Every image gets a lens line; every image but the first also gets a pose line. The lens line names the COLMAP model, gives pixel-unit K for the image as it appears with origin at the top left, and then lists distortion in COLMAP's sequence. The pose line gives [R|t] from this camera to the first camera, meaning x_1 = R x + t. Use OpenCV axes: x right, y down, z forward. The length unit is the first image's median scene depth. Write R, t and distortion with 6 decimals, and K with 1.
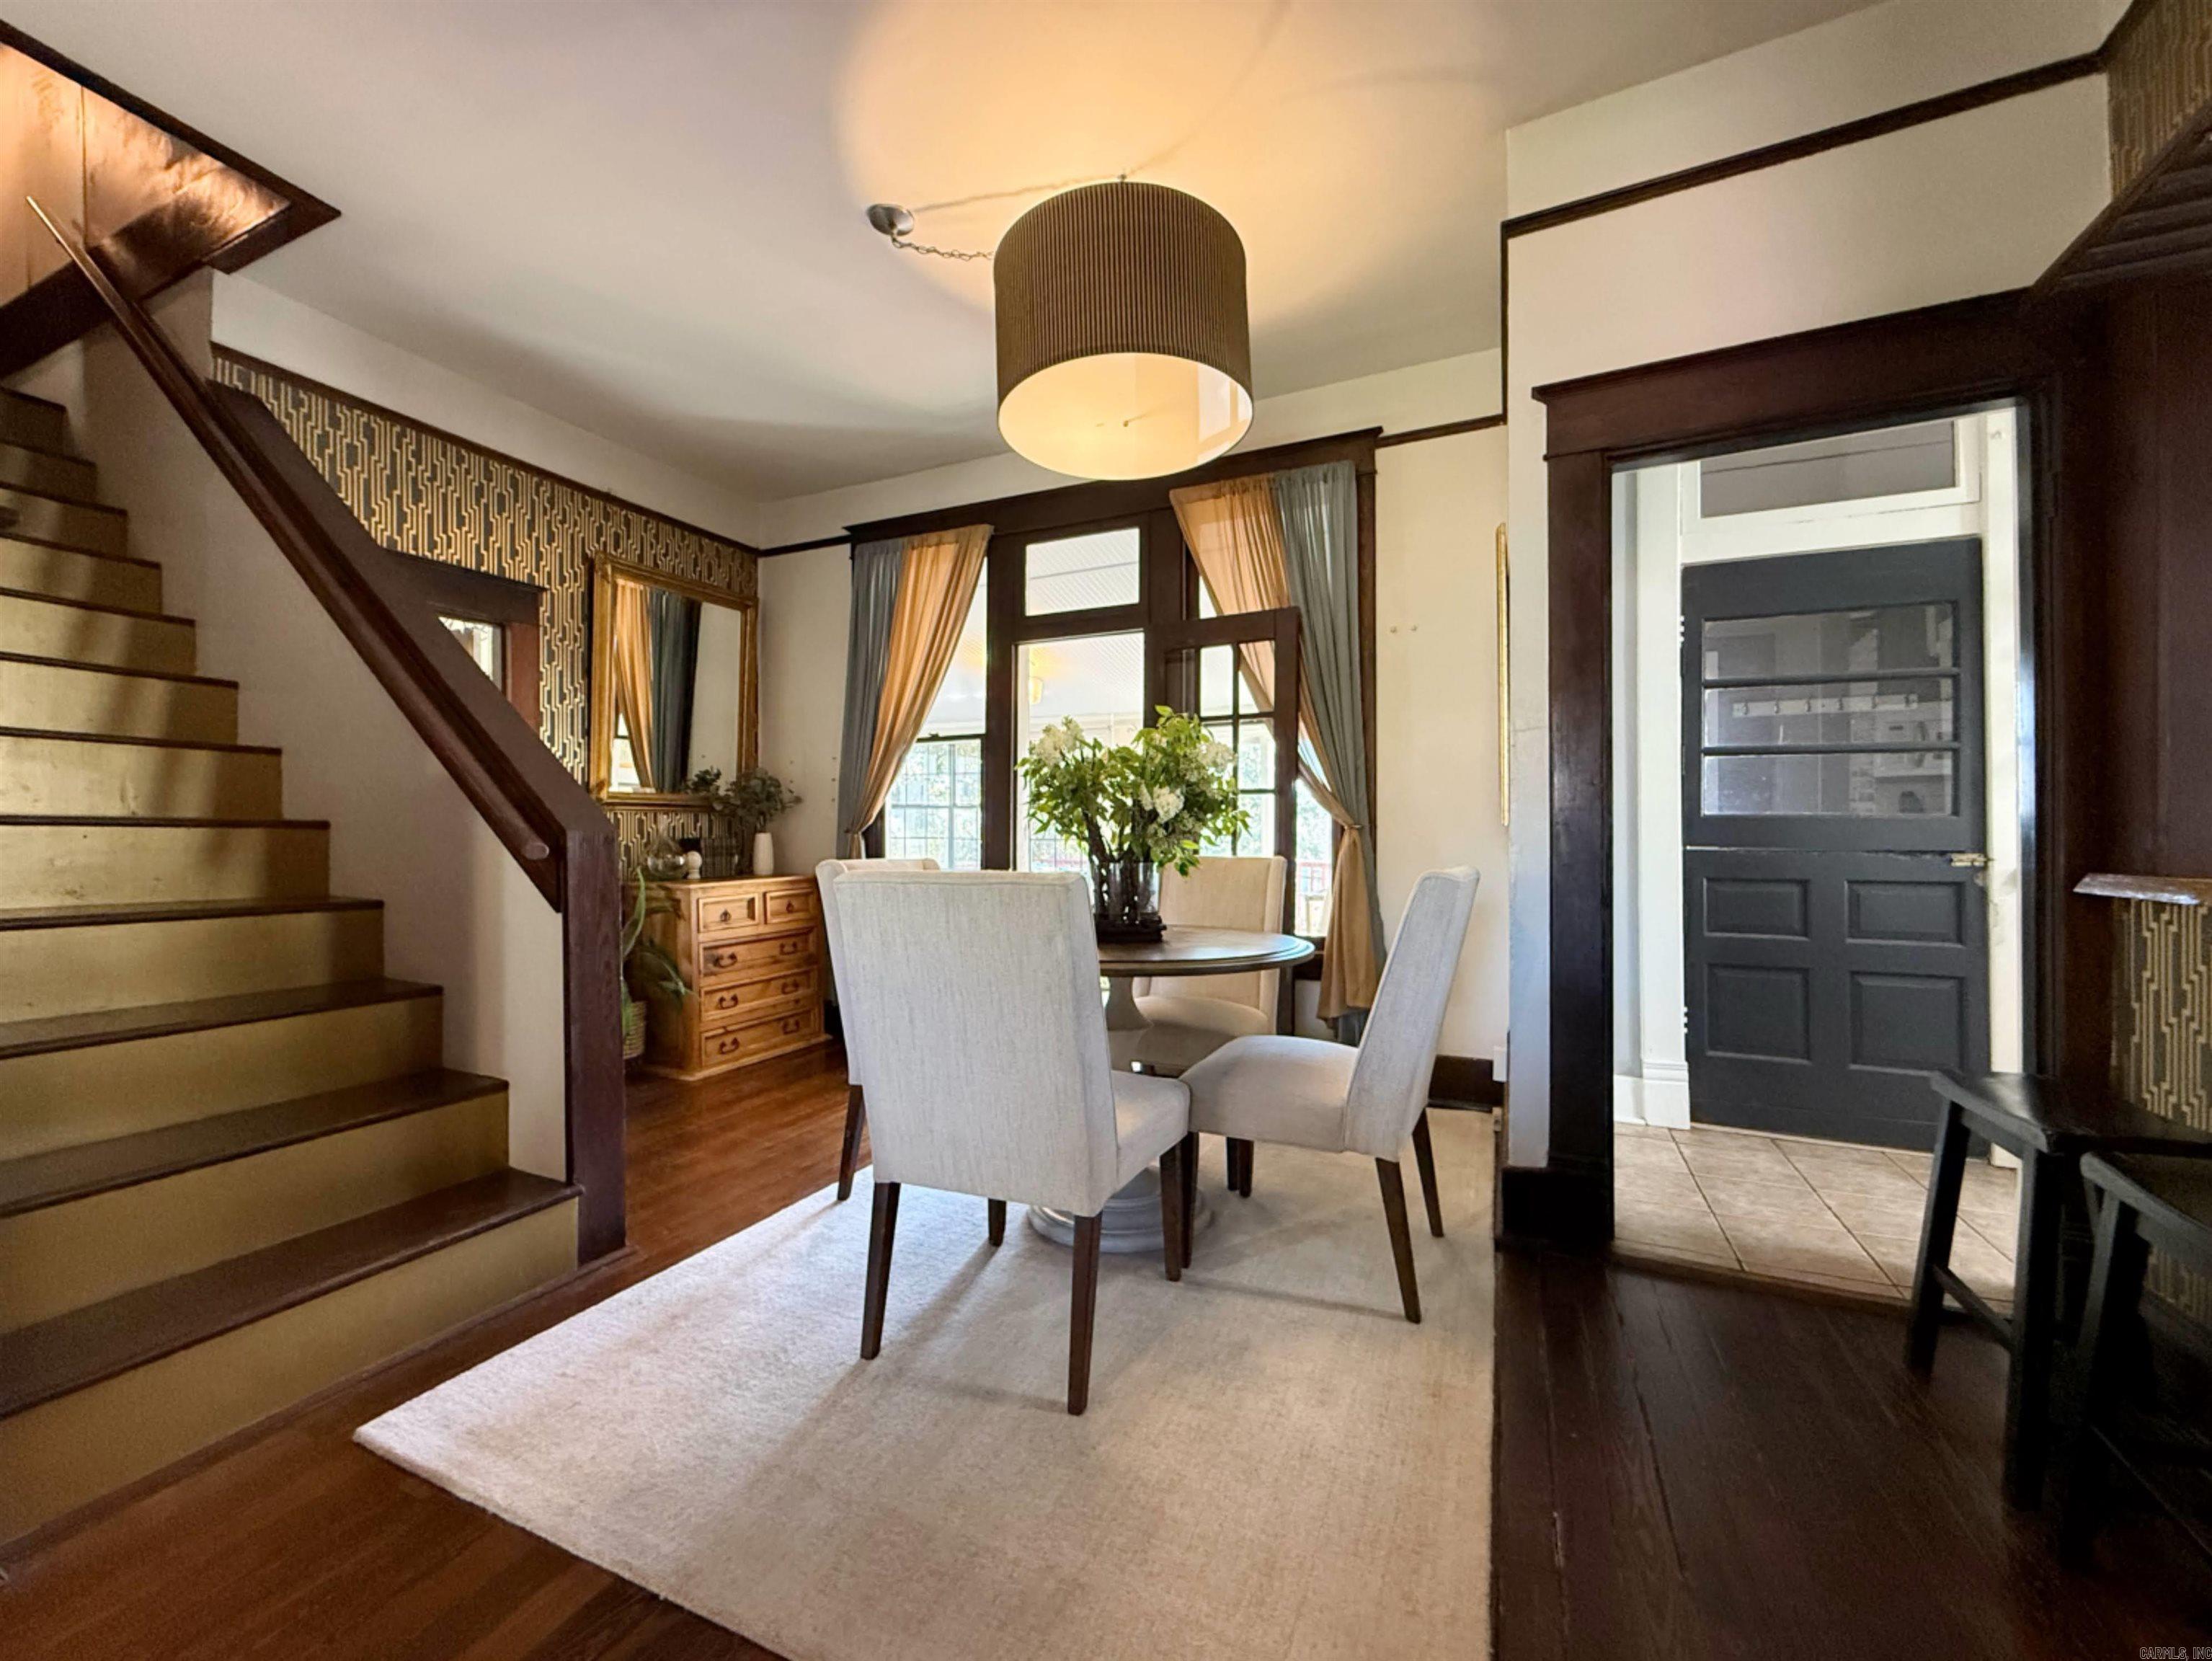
lens RADIAL K [[881.8, 0, 1097.5], [0, 881.8, 831.1], [0, 0, 1]] dist [-0.003141, -0.000847]
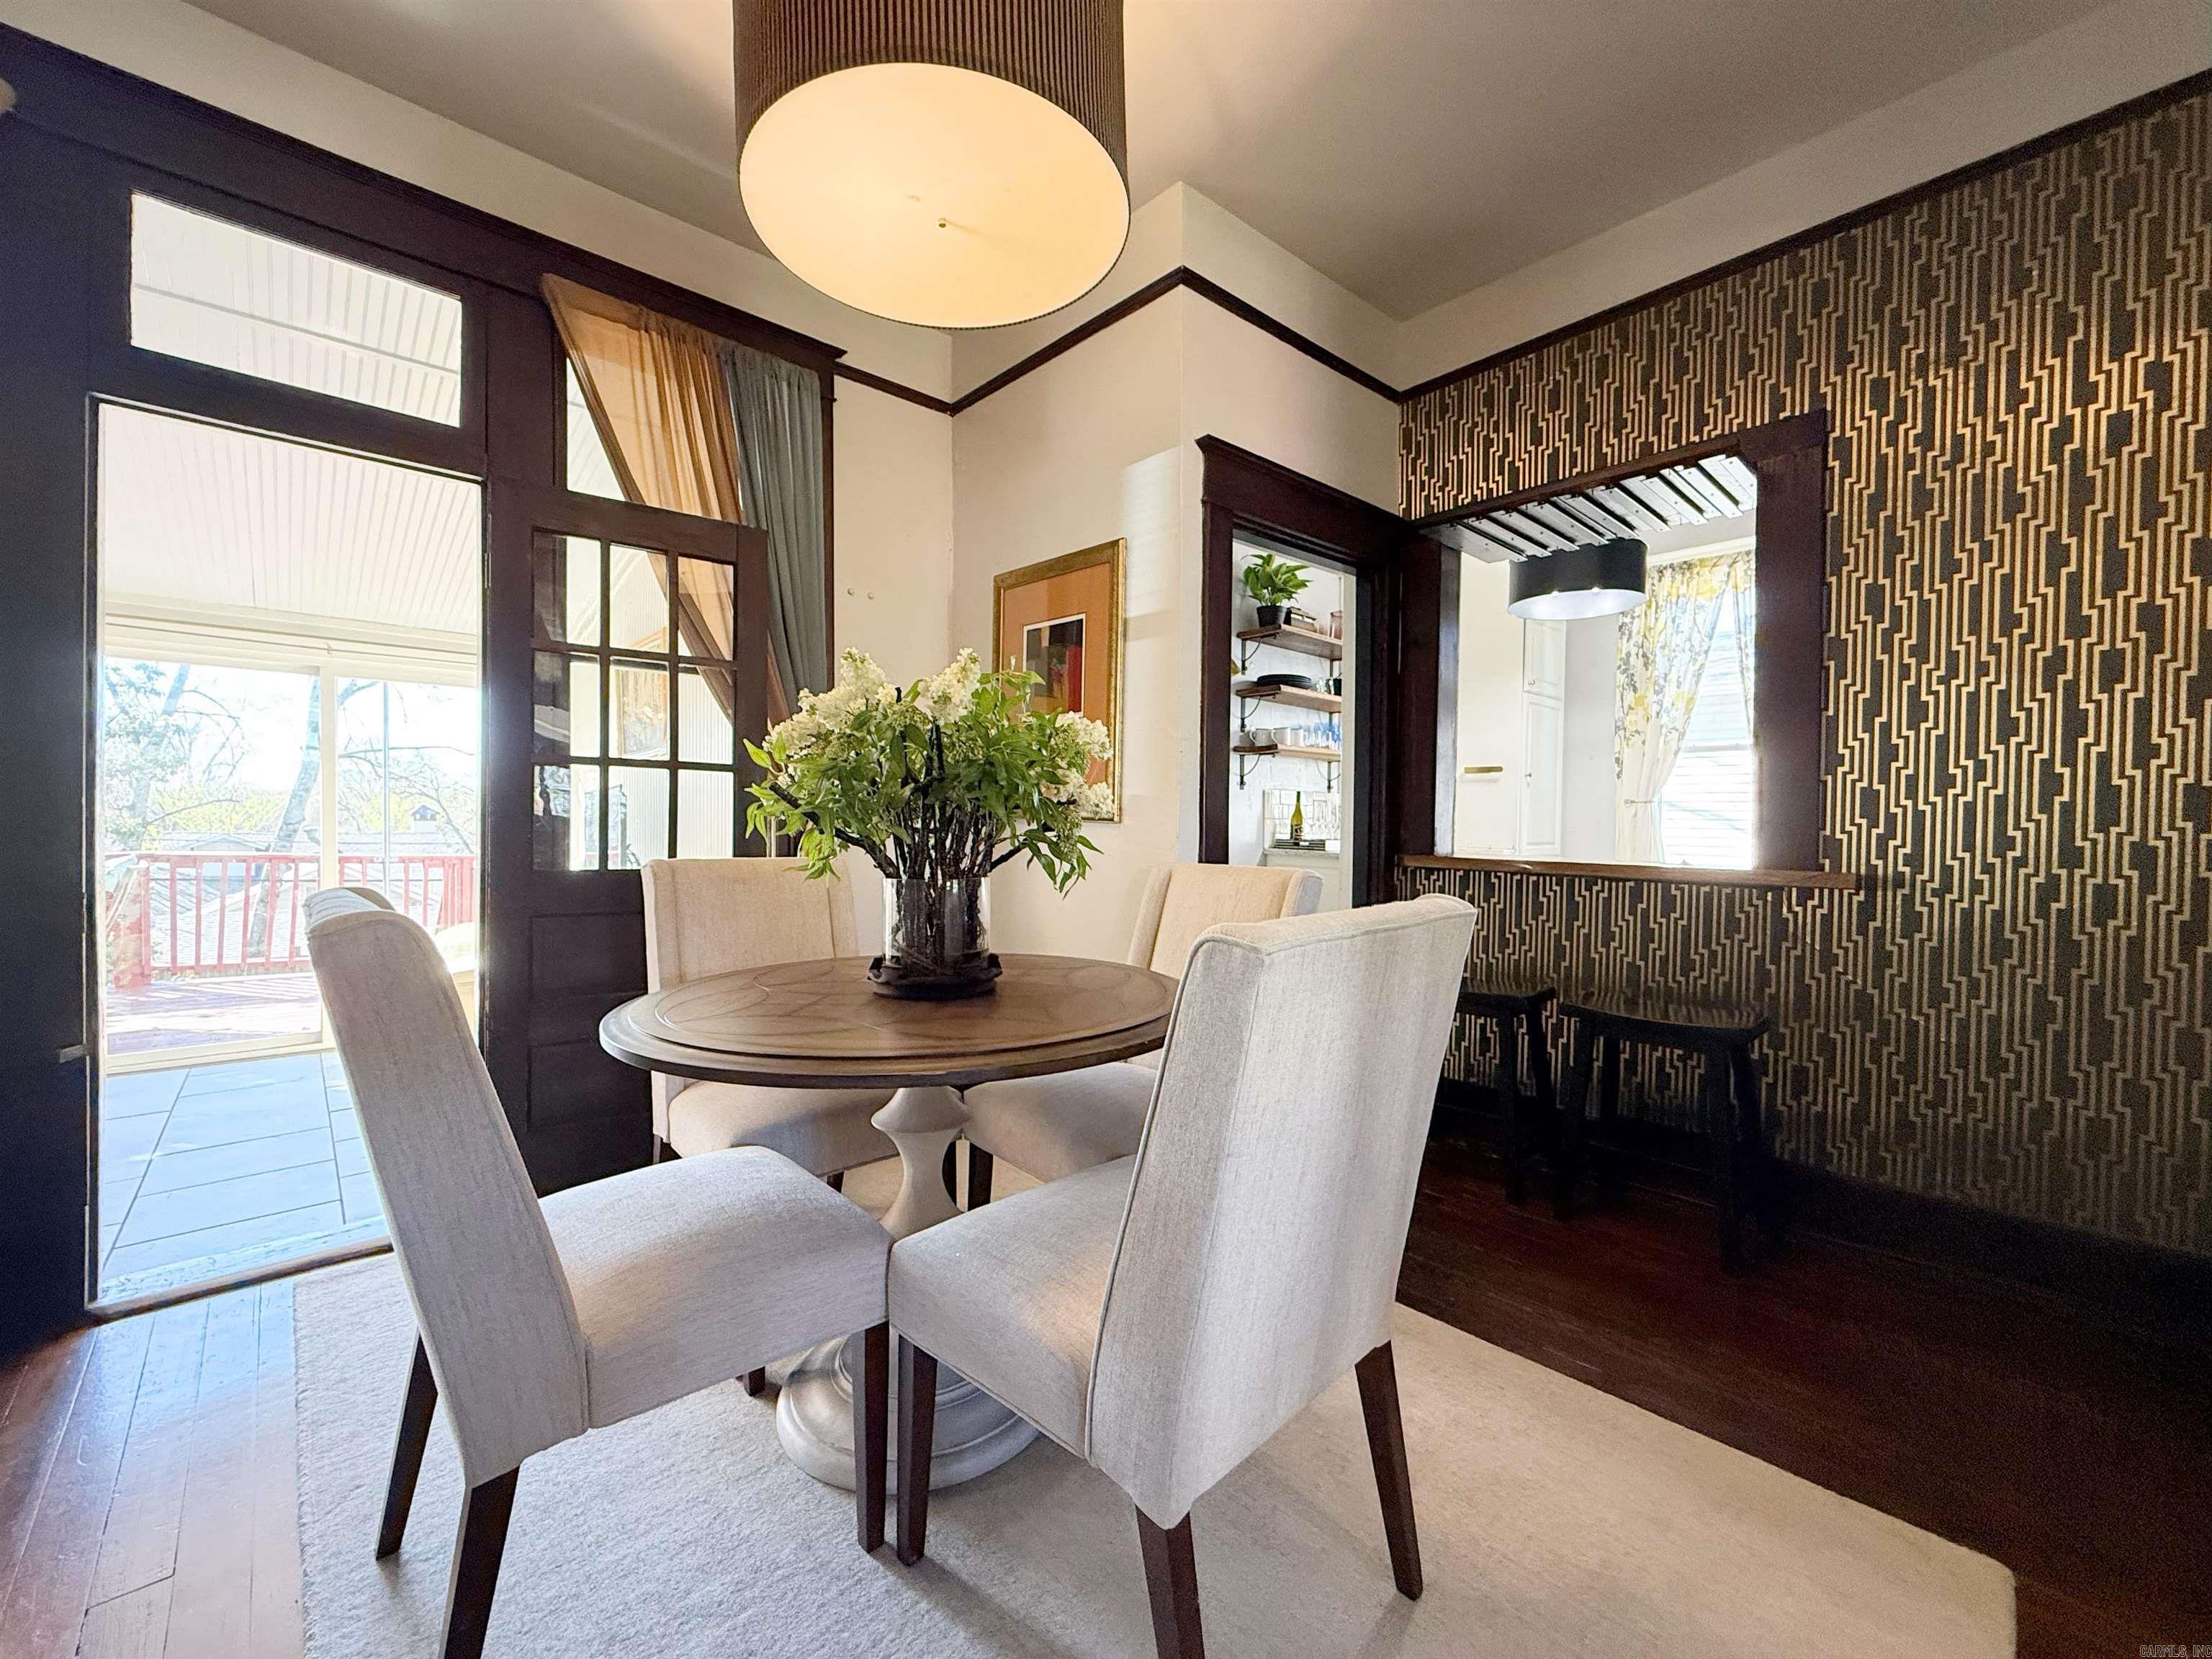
lens RADIAL K [[884.0, 0, 1099.3], [0, 884.0, 826.9], [0, 0, 1]] dist [0.000671, -0.000521]
pose [[0.390493, -0.001849, 0.920604, -0.363024], [-0.018437, 0.999782, 0.009829, -0.008357], [-0.920421, -0.020812, 0.390374, 0.410044]]
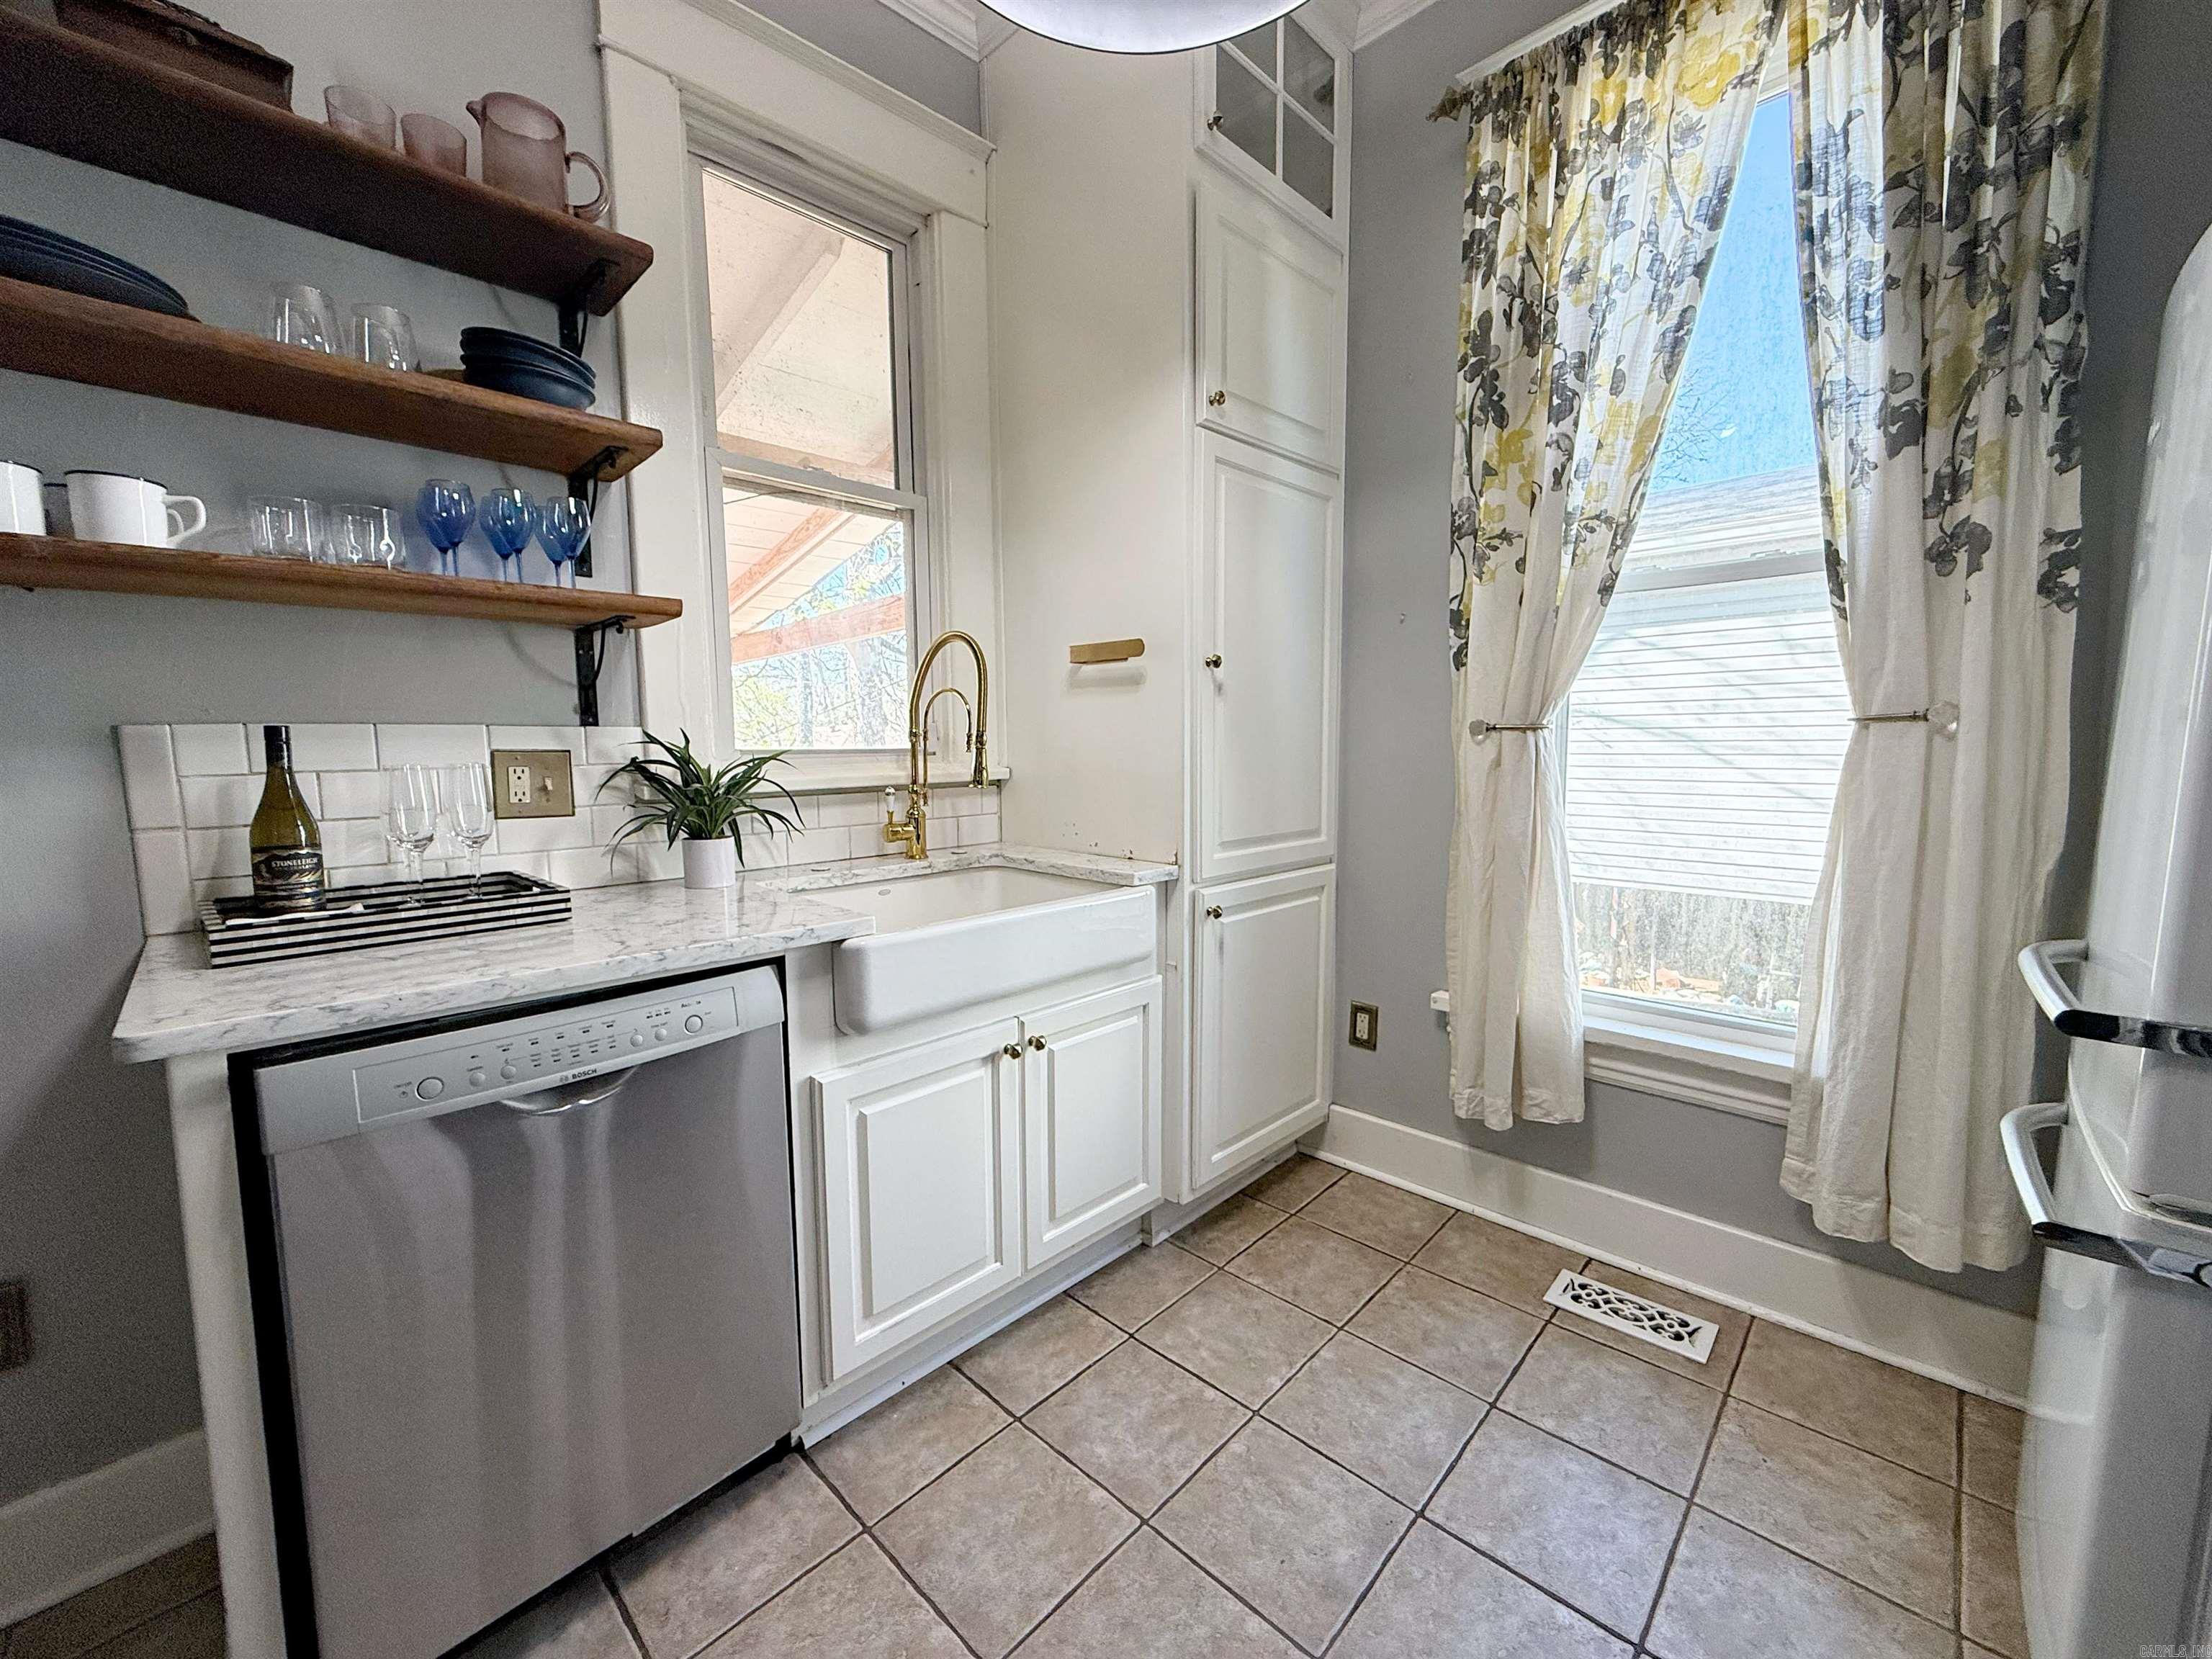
lens RADIAL K [[884.0, 0, 1106.0], [0, 884.0, 826.2], [0, 0, 1]] dist [0.000671, -0.000521]
pose [[0.337978, -0.093806, 0.936468, 0.708720], [0.006403, 0.995227, 0.097381, -0.045232], [-0.941132, -0.026916, 0.336965, 0.211472]]
